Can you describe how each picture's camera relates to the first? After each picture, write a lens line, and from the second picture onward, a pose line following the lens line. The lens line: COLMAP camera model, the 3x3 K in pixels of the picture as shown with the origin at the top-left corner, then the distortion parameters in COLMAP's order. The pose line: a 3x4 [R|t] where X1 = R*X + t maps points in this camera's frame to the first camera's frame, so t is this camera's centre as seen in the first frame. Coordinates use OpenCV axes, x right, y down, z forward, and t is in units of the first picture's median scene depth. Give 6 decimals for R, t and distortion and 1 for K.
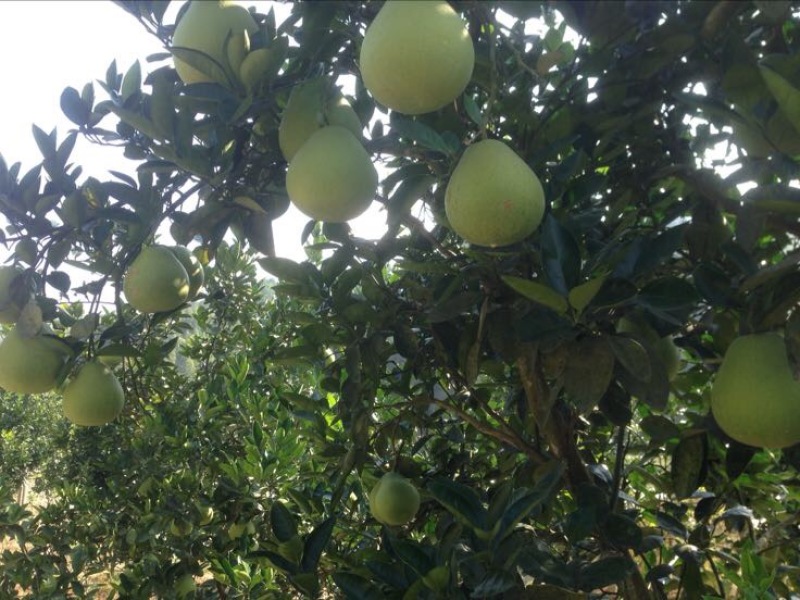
lens RADIAL K [[693.9, 0, 400.0], [0, 693.9, 300.0], [0, 0, 1]] dist [0.011033, -0.006329]
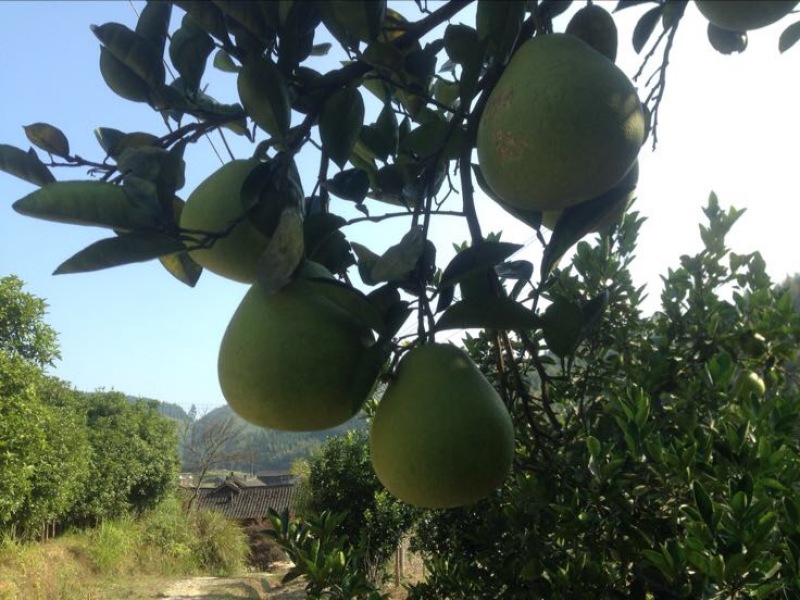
lens RADIAL K [[693.9, 0, 400.0], [0, 693.9, 300.0], [0, 0, 1]] dist [0.011033, -0.006329]
pose [[0.883243, -0.135795, -0.448823, -0.096936], [0.100812, 0.989758, -0.101069, 0.035088], [0.457951, 0.044022, 0.887887, 0.223201]]
